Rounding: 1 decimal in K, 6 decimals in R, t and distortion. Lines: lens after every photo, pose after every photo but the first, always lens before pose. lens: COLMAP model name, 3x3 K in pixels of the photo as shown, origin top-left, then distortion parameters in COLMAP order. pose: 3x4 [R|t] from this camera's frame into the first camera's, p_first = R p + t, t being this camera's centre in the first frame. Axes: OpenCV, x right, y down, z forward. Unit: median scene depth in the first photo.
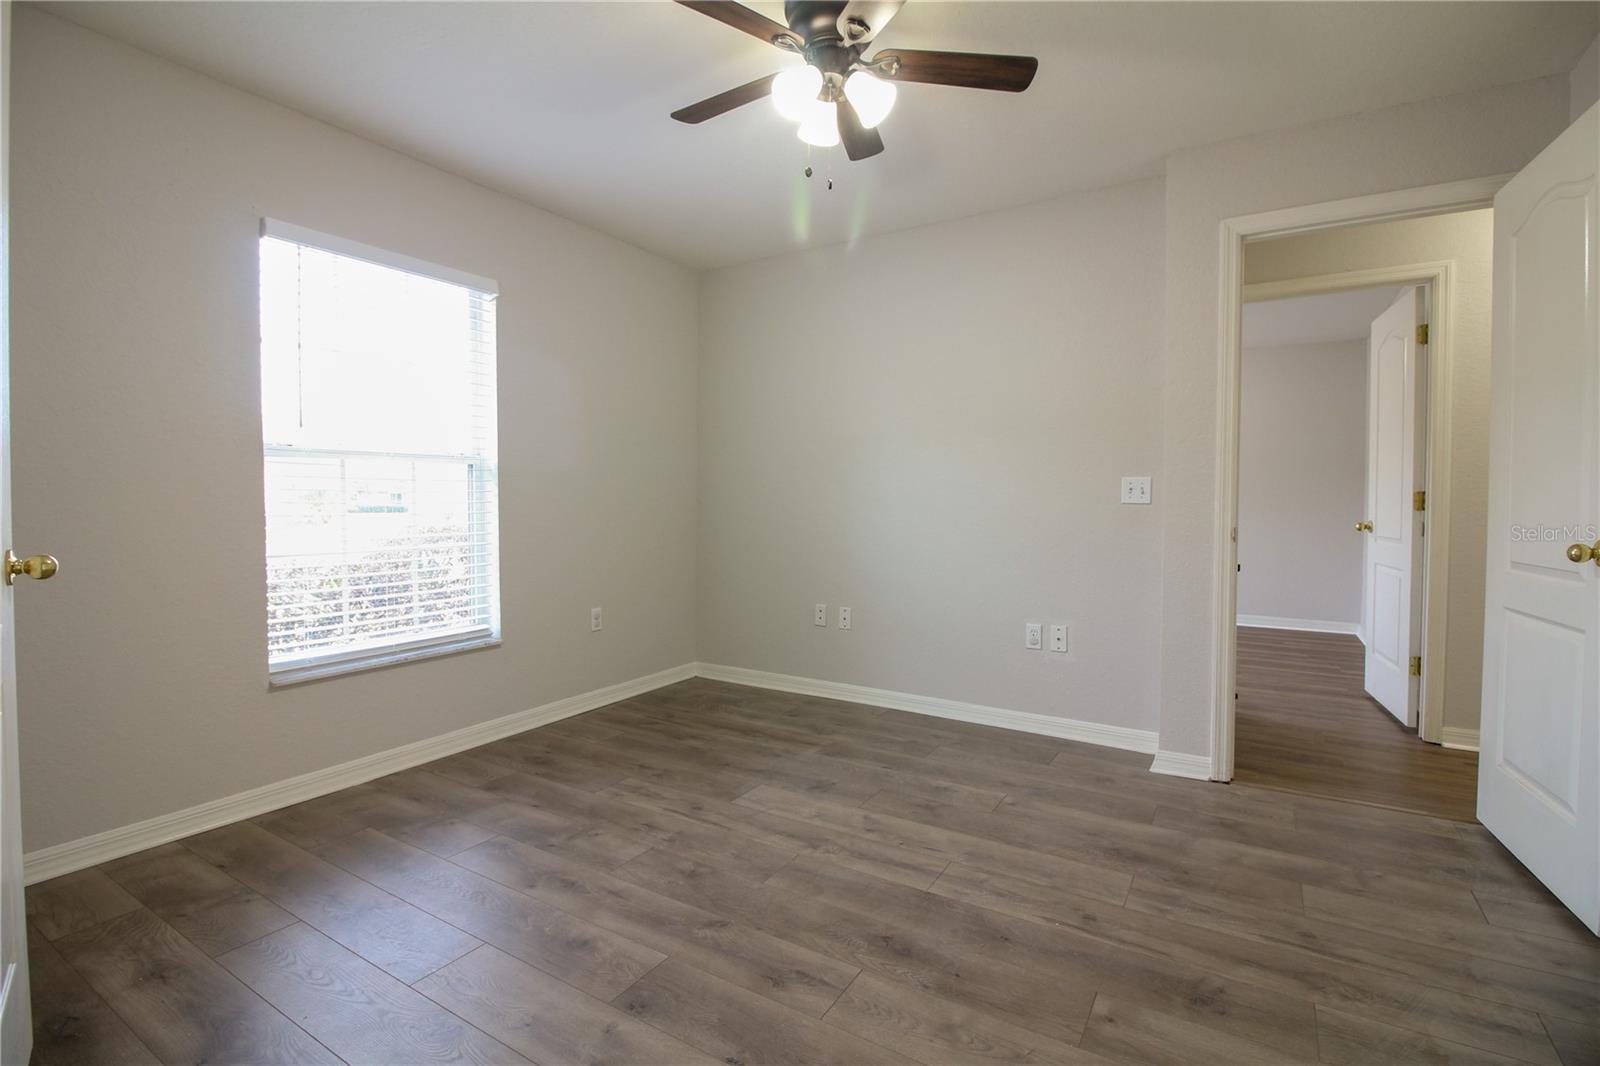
lens RADIAL K [[747.6, 0, 796.8], [0, 747.6, 518.3], [0, 0, 1]] dist [0.001498, -0.012097]
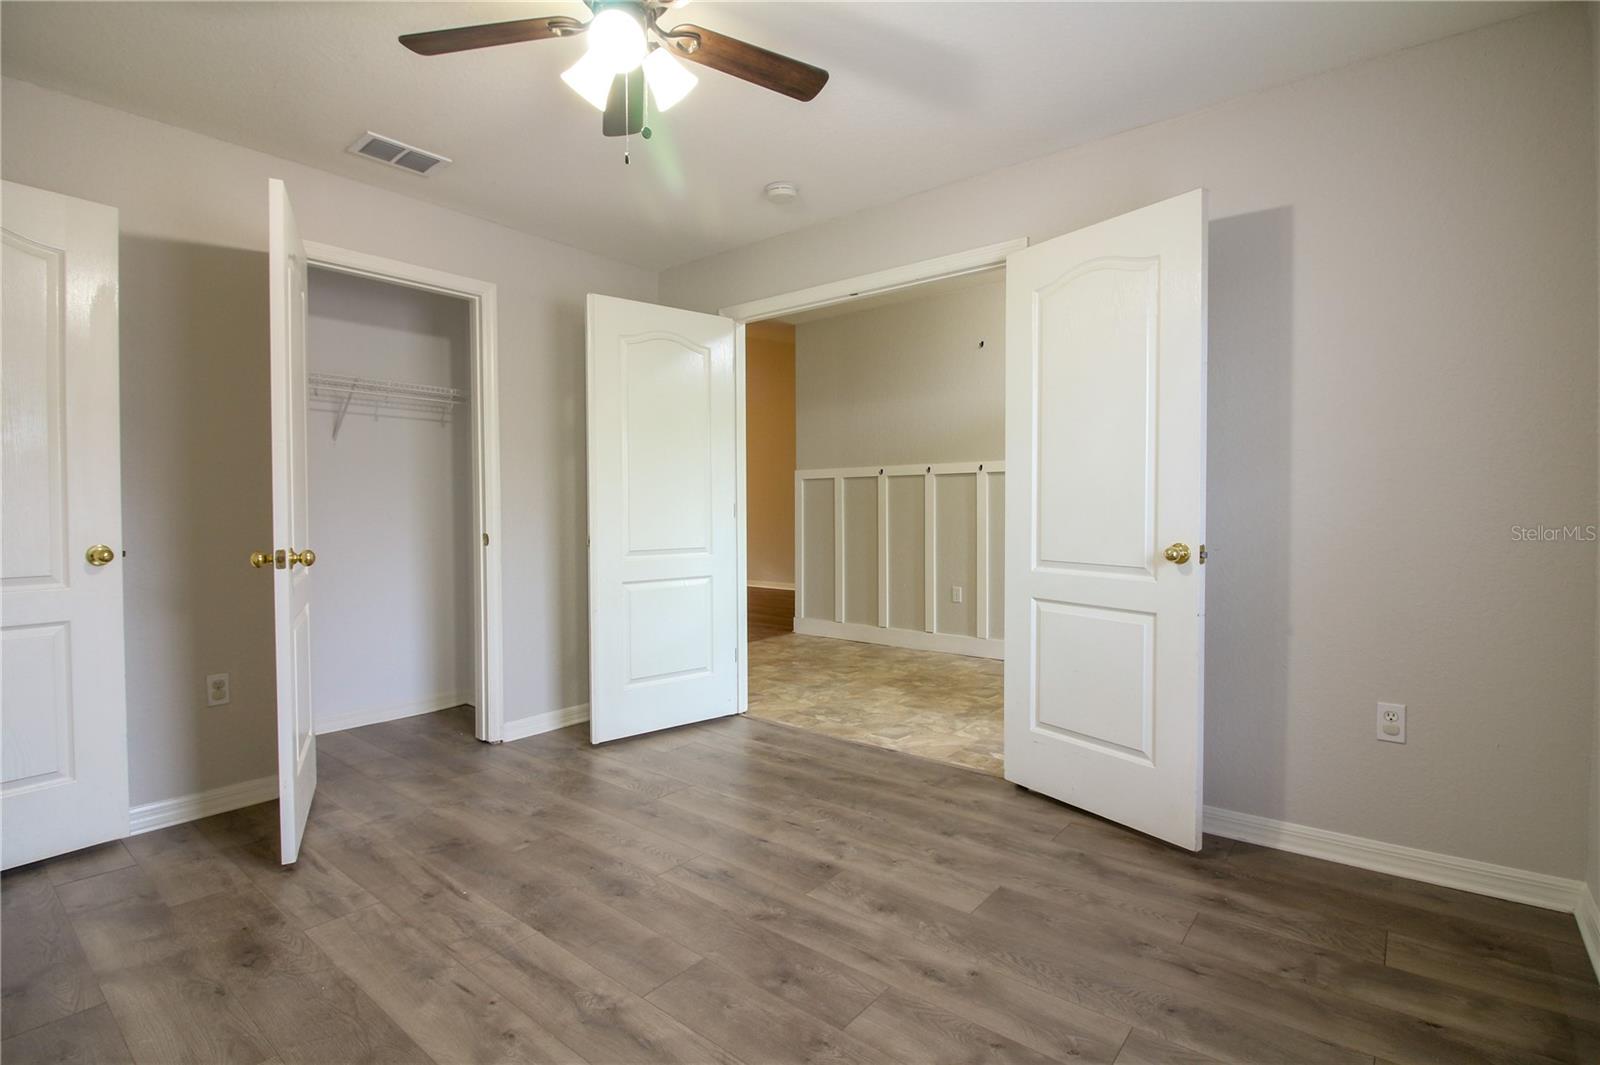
lens RADIAL K [[747.6, 0, 796.8], [0, 747.6, 517.8], [0, 0, 1]] dist [0.001498, -0.012097]
pose [[-0.991545, -0.000966, 0.129757, -0.273630], [0.003714, 0.999351, 0.035826, -0.054959], [-0.129708, 0.036005, -0.990898, 1.899259]]
